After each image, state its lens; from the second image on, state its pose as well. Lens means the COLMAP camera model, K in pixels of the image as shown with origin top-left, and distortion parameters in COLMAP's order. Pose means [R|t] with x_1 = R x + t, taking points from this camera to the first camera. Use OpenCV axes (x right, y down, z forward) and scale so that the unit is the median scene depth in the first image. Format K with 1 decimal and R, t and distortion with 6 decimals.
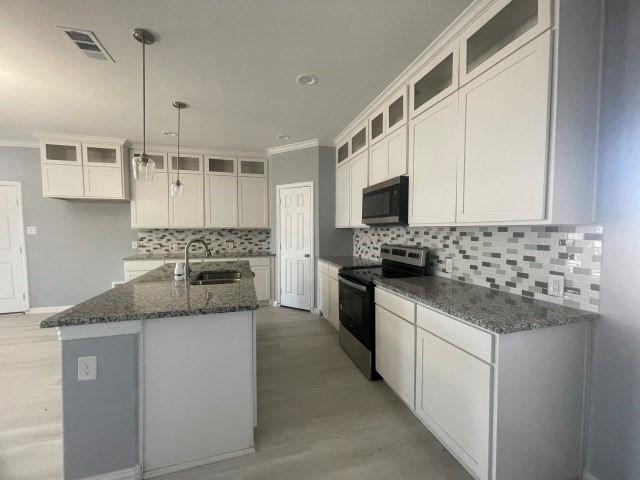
lens RADIAL K [[253.5, 0, 316.9], [0, 253.5, 239.5], [0, 0, 1]] dist [-0.004073, -0.001490]
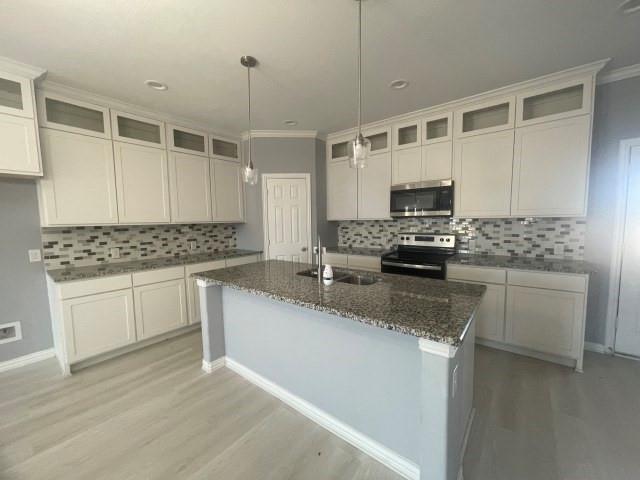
lens RADIAL K [[253.5, 0, 319.0], [0, 253.5, 239.4], [0, 0, 1]] dist [-0.004073, -0.001490]
pose [[0.823531, -0.058687, 0.564228, -0.544521], [0.040764, 0.998185, 0.044327, -0.015861], [-0.565805, -0.013505, 0.824428, 0.162133]]
